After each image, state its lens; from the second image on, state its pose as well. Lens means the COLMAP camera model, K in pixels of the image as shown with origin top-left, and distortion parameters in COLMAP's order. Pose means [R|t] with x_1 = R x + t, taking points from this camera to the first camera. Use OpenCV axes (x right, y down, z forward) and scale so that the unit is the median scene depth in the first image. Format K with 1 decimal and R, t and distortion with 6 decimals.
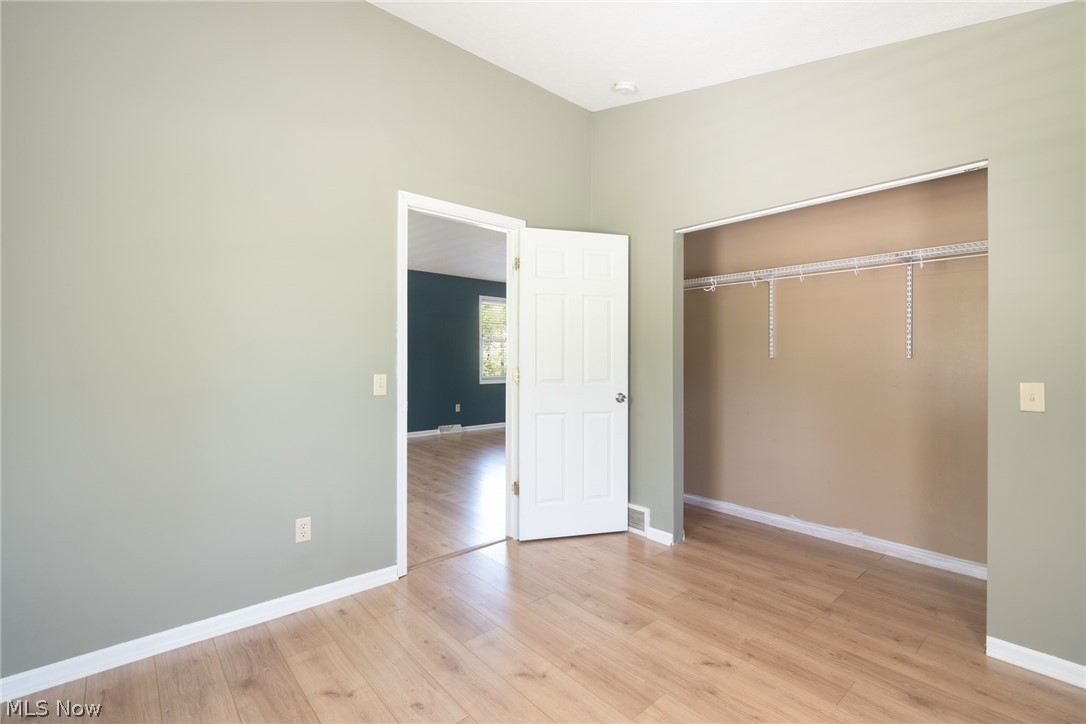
lens RADIAL K [[484.6, 0, 544.8], [0, 484.6, 361.6], [0, 0, 1]] dist [-0.000539, -0.000413]
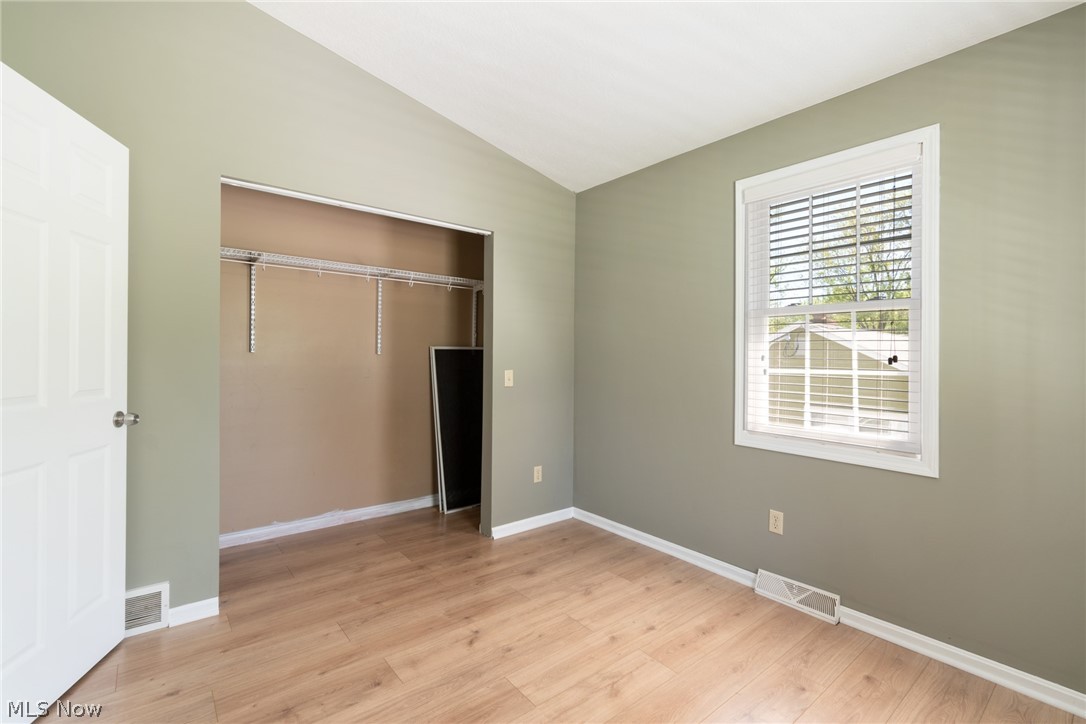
lens RADIAL K [[484.6, 0, 544.8], [0, 484.6, 361.6], [0, 0, 1]] dist [-0.000539, -0.000413]
pose [[0.032766, -0.010962, 0.999403, -0.536782], [-0.006183, 0.999918, 0.011170, -0.005875], [-0.999444, -0.006545, 0.032695, 0.604125]]
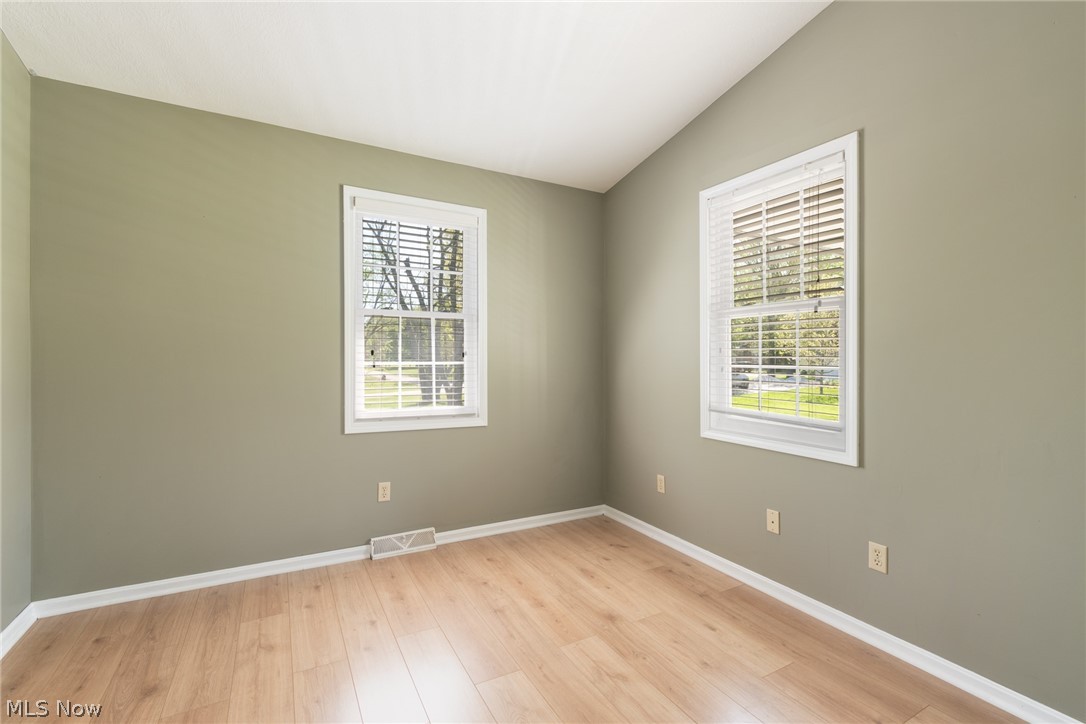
lens RADIAL K [[478.4, 0, 544.3], [0, 478.4, 359.8], [0, 0, 1]] dist [0.002354, -0.000265]
pose [[-0.977482, -0.009770, 0.210790, -0.152725], [-0.007916, 0.999922, 0.009634, -0.001809], [-0.210868, 0.007748, -0.977484, 1.199528]]
